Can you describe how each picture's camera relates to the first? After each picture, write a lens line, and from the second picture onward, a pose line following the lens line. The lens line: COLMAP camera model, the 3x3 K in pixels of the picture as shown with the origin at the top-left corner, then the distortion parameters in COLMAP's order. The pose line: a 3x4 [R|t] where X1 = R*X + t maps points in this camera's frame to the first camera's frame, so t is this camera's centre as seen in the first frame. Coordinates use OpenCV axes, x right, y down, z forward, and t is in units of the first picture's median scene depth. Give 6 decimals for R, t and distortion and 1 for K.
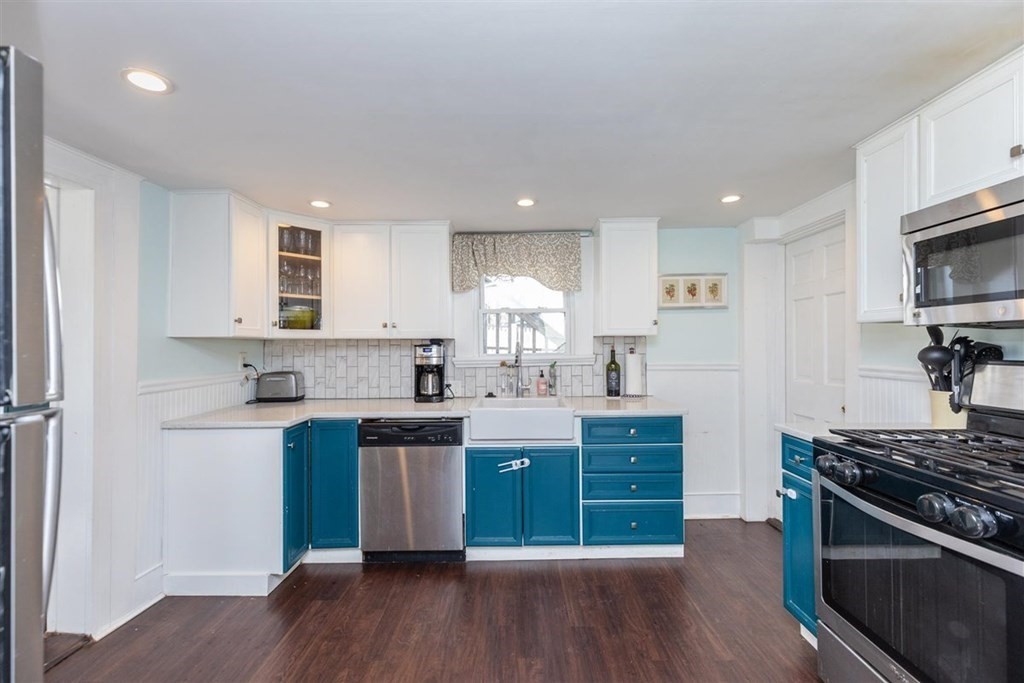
lens RADIAL K [[460.9, 0, 494.0], [0, 460.9, 340.8], [0, 0, 1]] dist [0.000100, -0.000443]
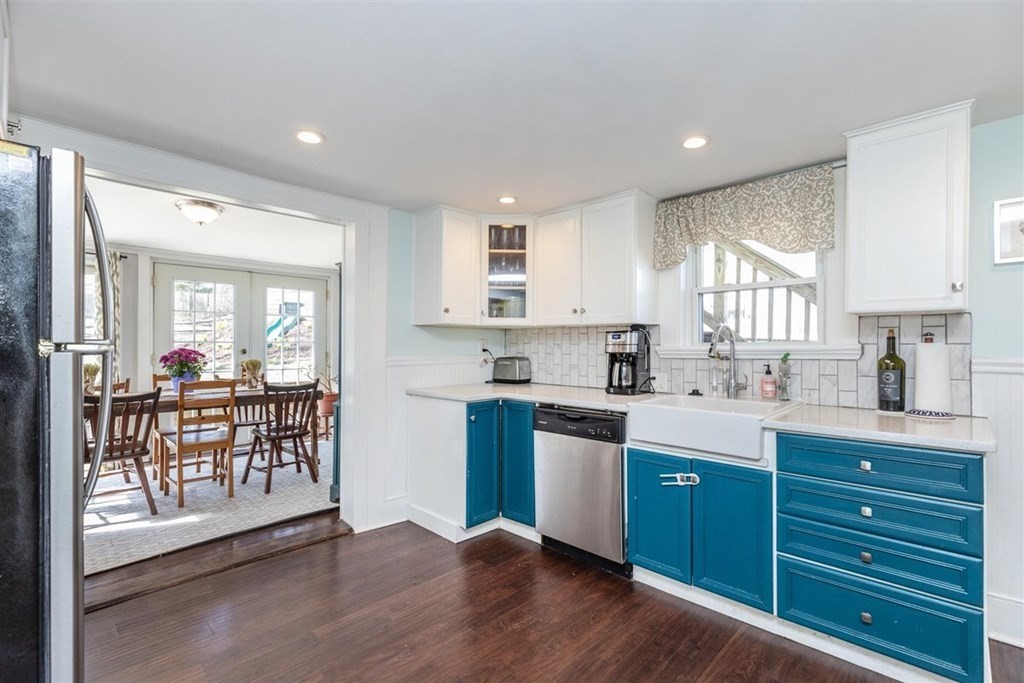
lens RADIAL K [[460.9, 0, 509.0], [0, 460.9, 342.7], [0, 0, 1]] dist [0.000100, -0.000443]
pose [[0.721559, 0.006992, -0.692318, 0.335523], [-0.001177, 0.999960, 0.008872, 0.024486], [0.692352, -0.005587, 0.721538, 0.198601]]
